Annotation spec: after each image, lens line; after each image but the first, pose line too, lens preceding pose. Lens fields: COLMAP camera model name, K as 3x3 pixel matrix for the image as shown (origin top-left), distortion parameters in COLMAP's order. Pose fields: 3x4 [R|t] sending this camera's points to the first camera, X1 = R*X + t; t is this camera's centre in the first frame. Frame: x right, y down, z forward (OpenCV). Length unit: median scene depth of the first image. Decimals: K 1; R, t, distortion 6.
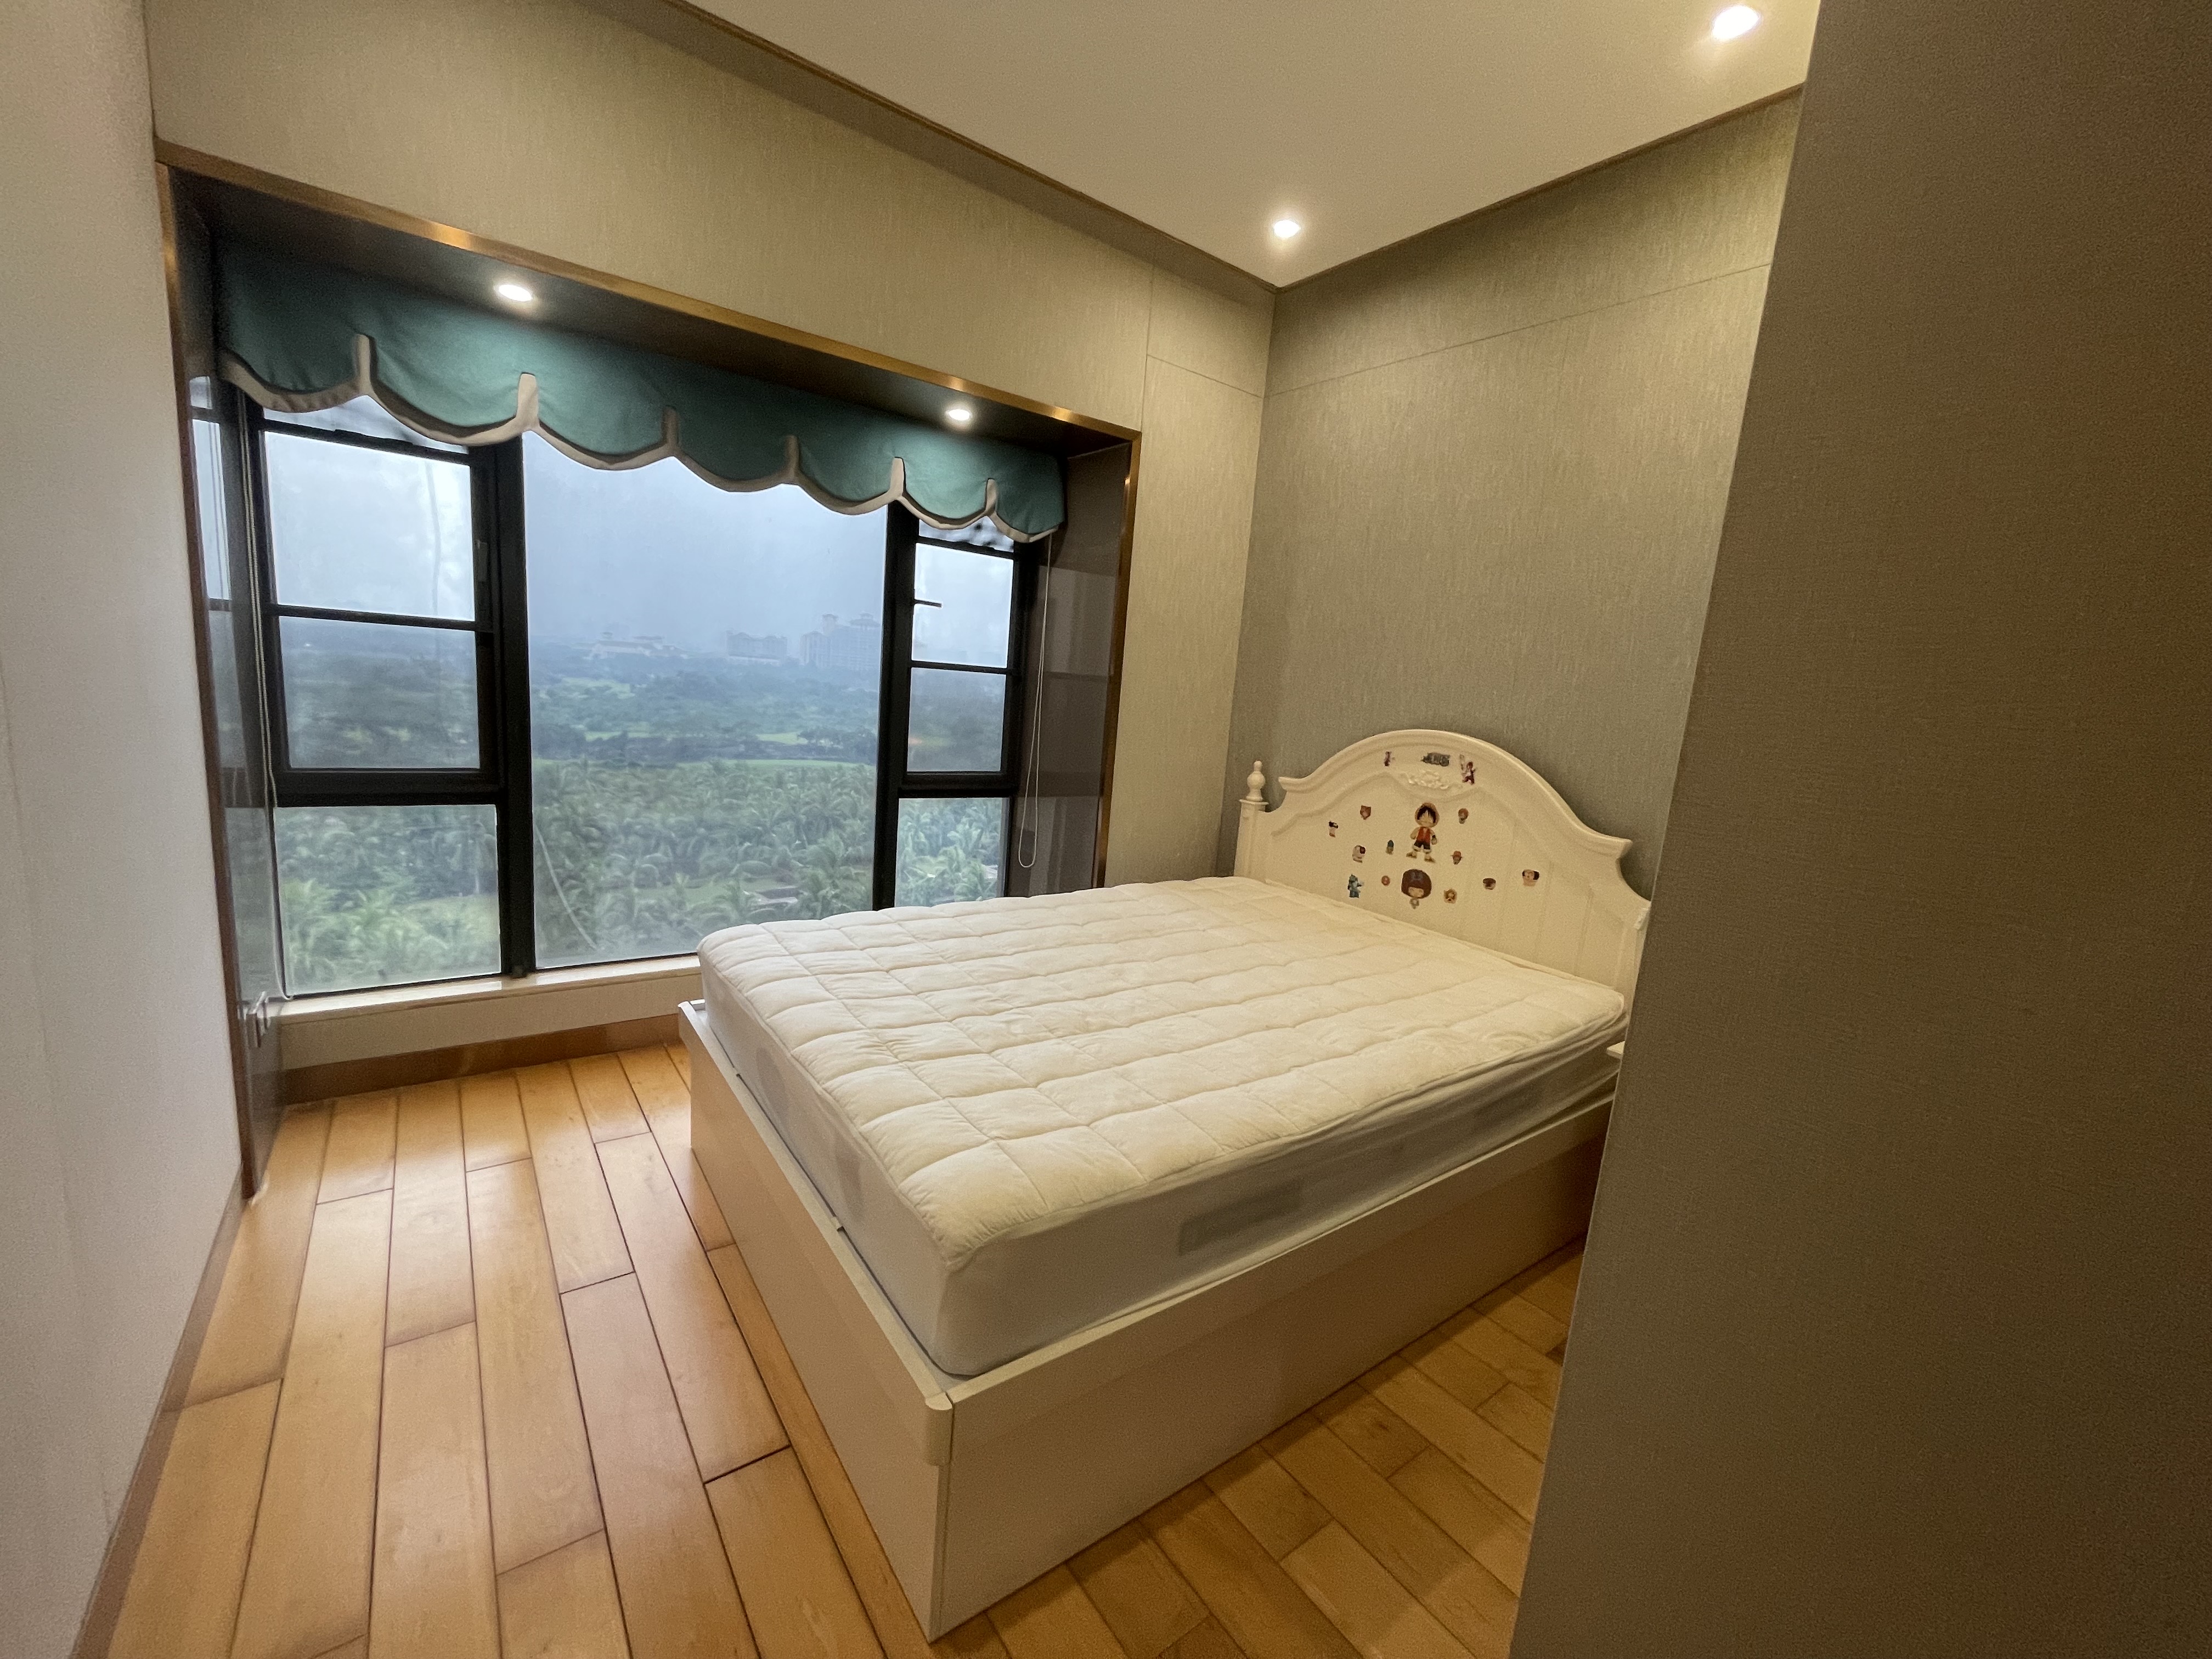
lens RADIAL K [[893.4, 0, 1106.0], [0, 893.4, 829.5], [0, 0, 1]] dist [-0.002240, 0.000521]
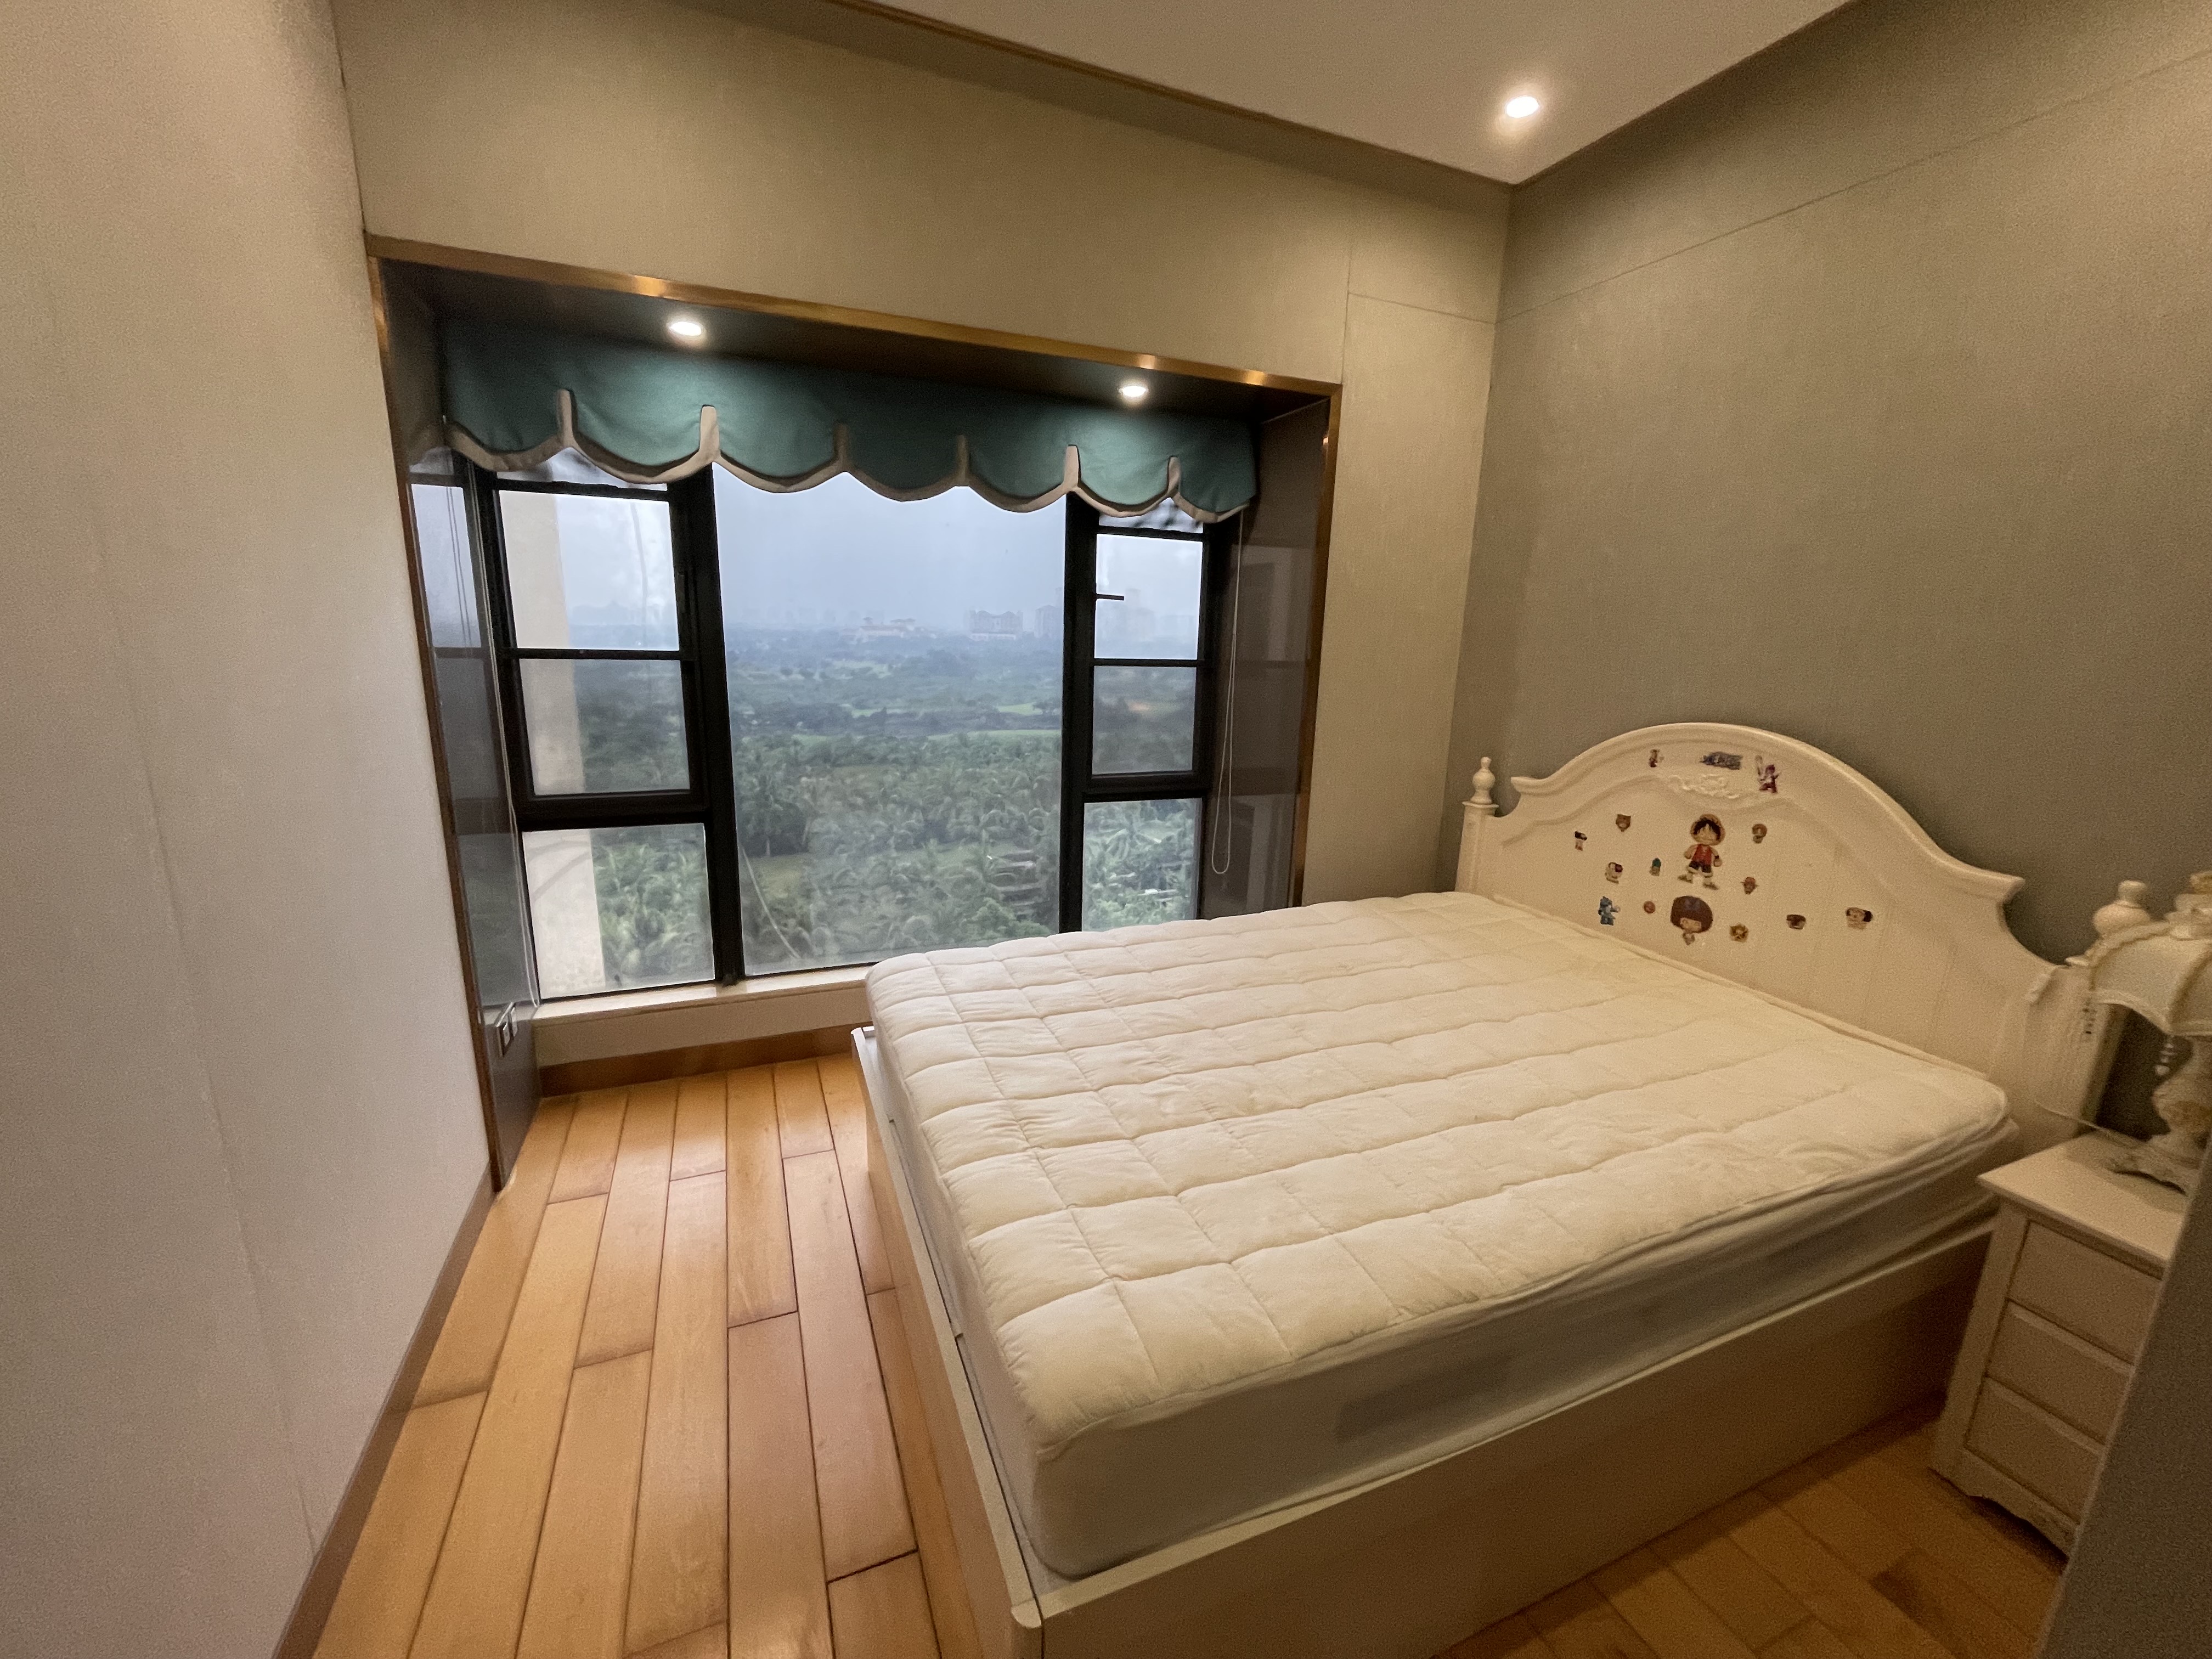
lens RADIAL K [[893.4, 0, 1106.0], [0, 893.4, 829.5], [0, 0, 1]] dist [-0.002240, 0.000521]
pose [[0.967909, -0.000243, -0.251299, 0.041068], [0.010464, 0.999171, 0.039338, -0.056186], [0.251081, -0.040705, 0.967110, 0.096795]]
